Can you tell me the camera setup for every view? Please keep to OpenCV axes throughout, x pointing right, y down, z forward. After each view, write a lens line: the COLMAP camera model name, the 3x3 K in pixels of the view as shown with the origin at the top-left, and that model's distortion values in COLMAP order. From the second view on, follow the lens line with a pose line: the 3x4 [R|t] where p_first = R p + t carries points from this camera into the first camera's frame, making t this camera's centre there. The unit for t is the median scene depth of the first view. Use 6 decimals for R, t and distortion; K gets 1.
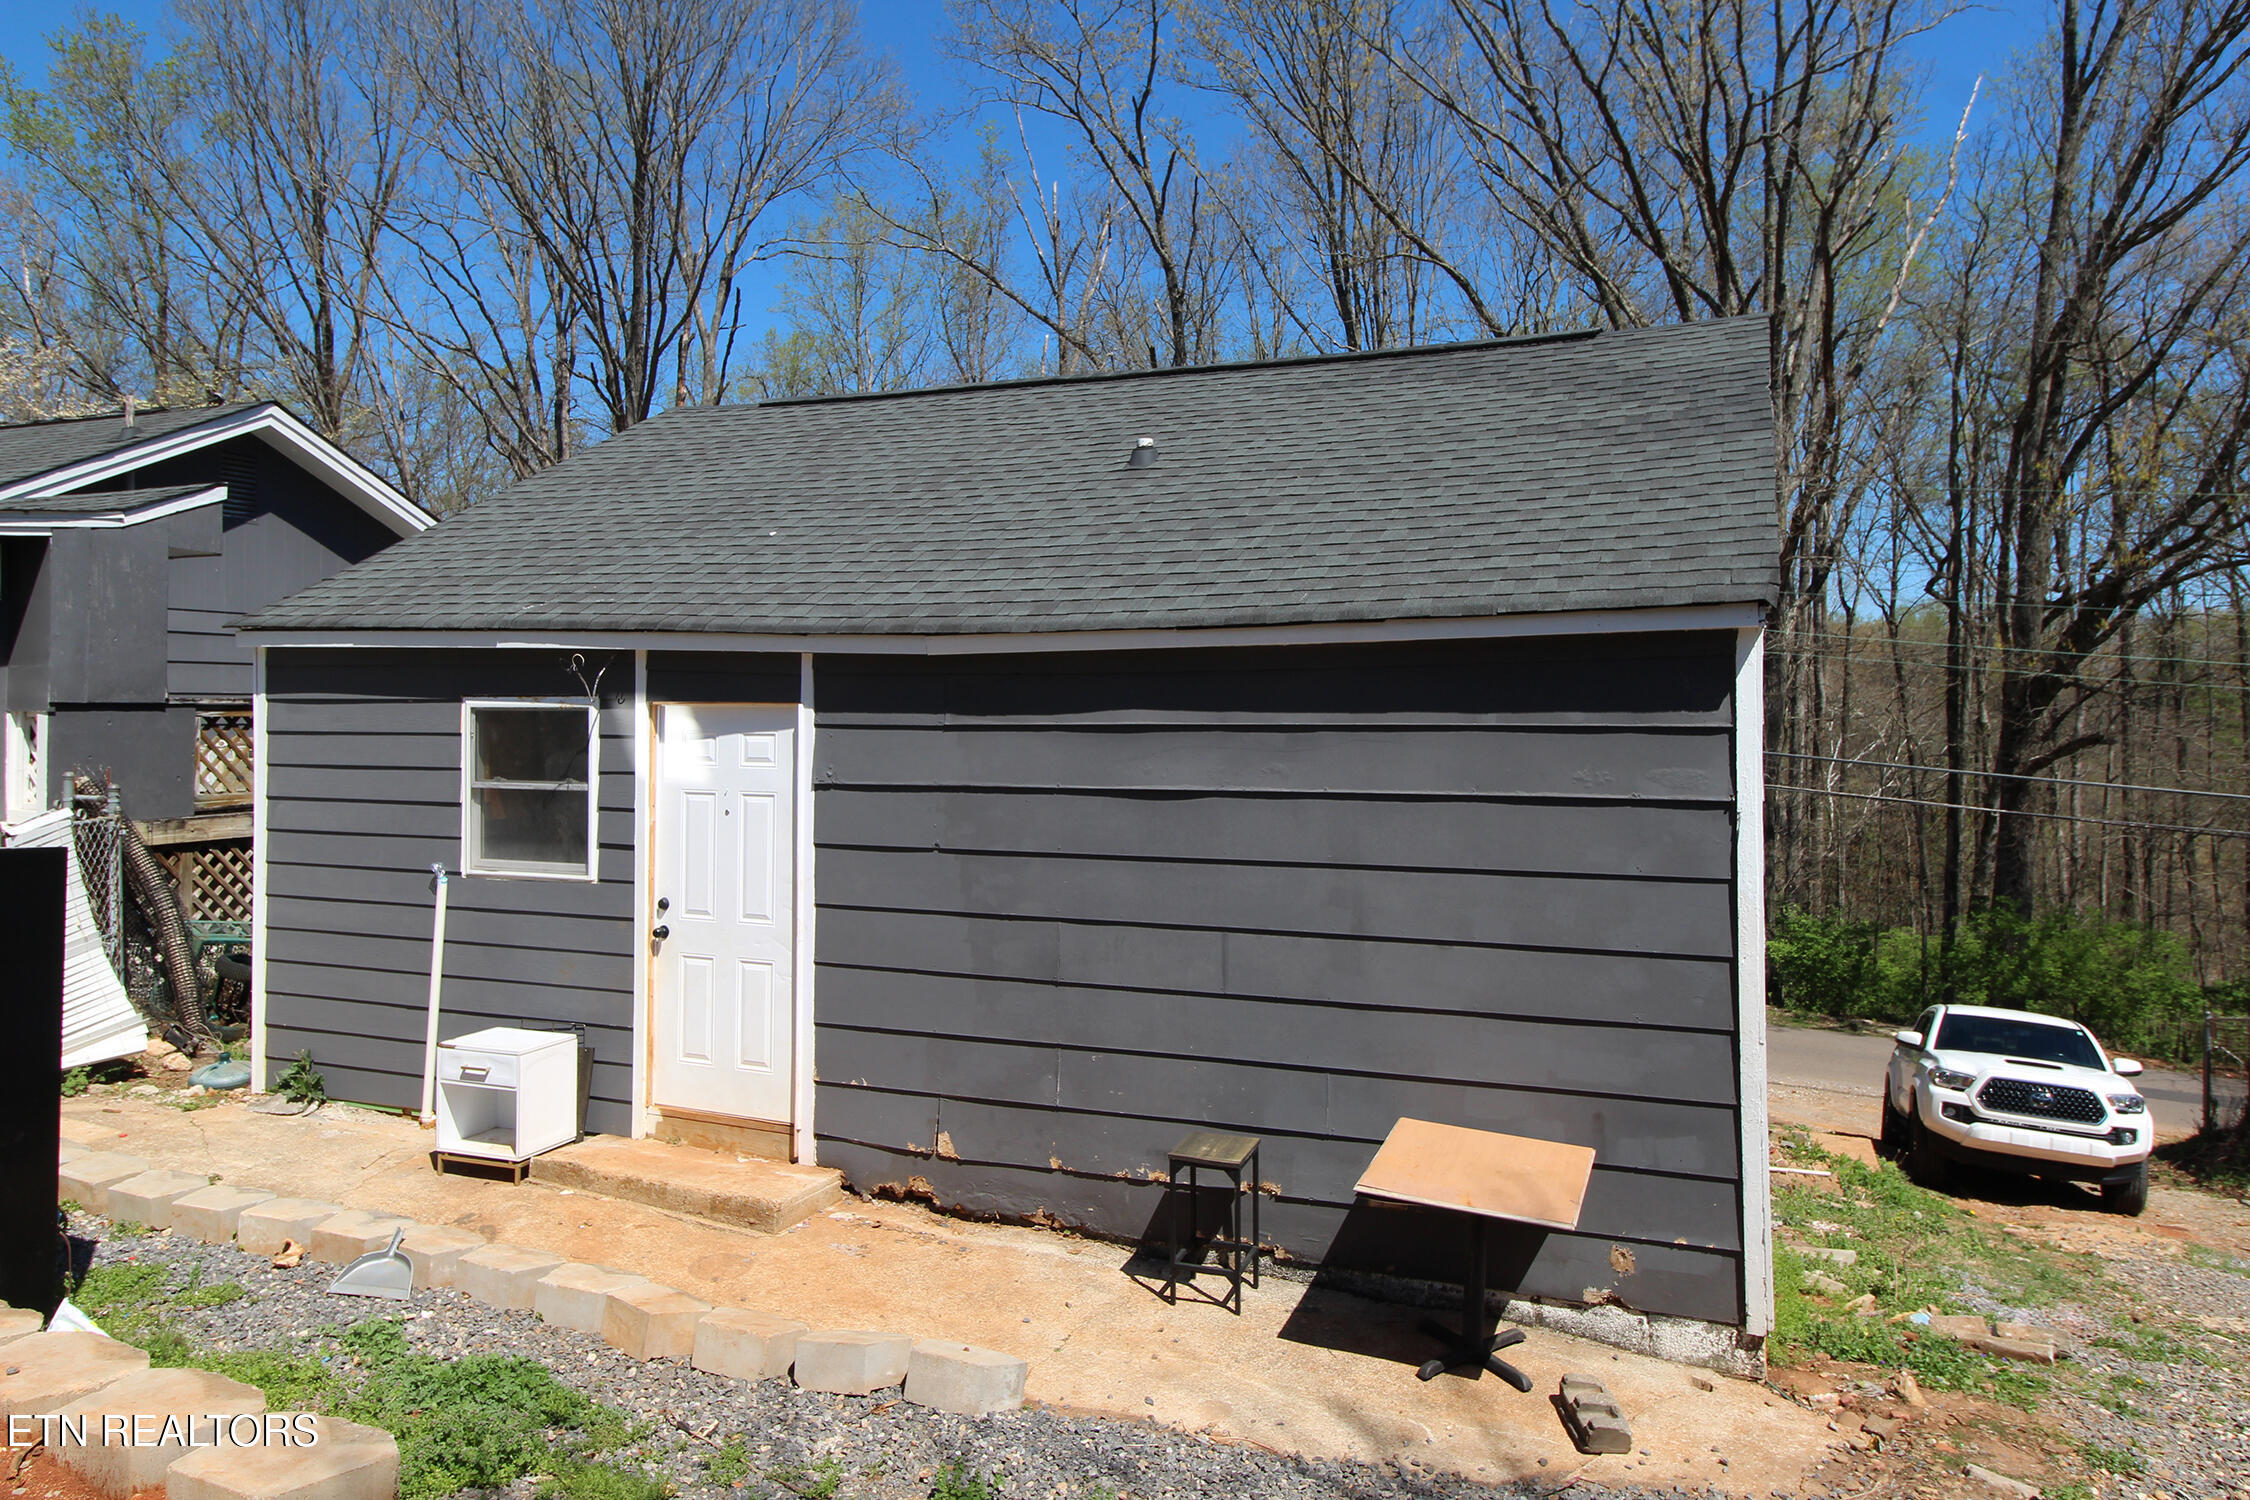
lens RADIAL K [[1456.0, 0, 1160.5], [0, 1456.0, 693.0], [0, 0, 1]] dist [0.003678, -0.002529]
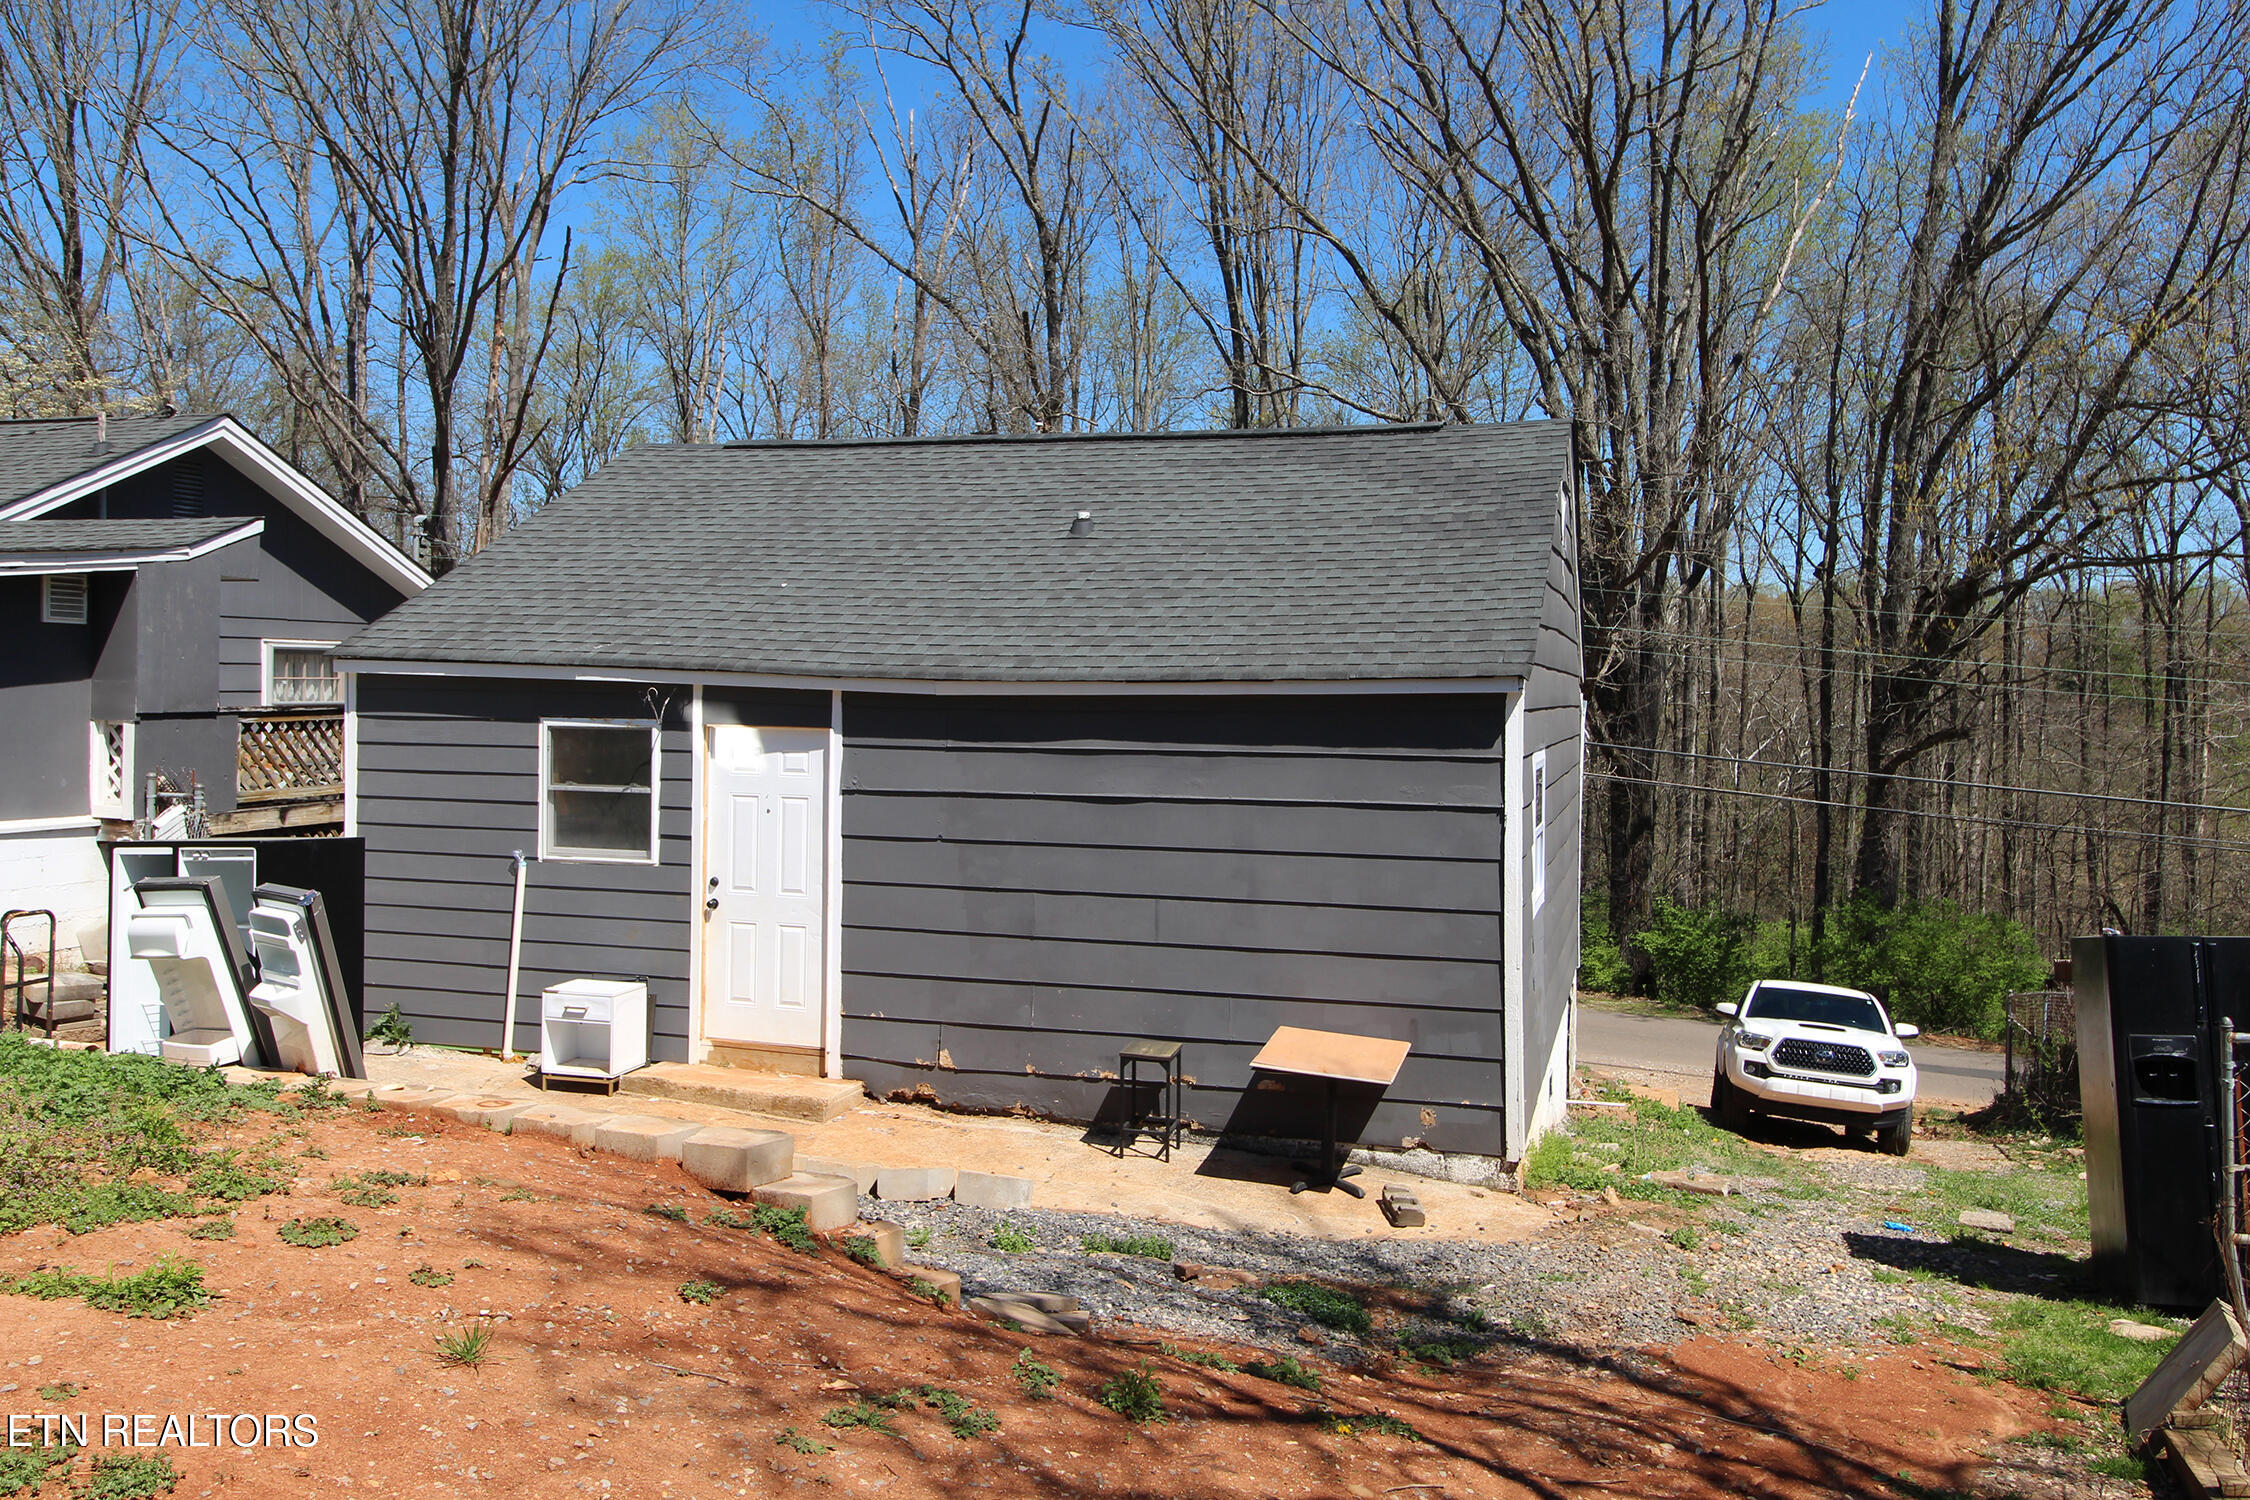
lens RADIAL K [[1821.7, 0, 1154.6], [0, 1821.7, 650.5], [0, 0, 1]] dist [0.011432, 0.003513]
pose [[0.995357, 0.010886, 0.095634, -0.108899], [-0.011169, 0.999935, 0.002417, -0.066367], [-0.095601, -0.003474, 0.995414, -0.627518]]
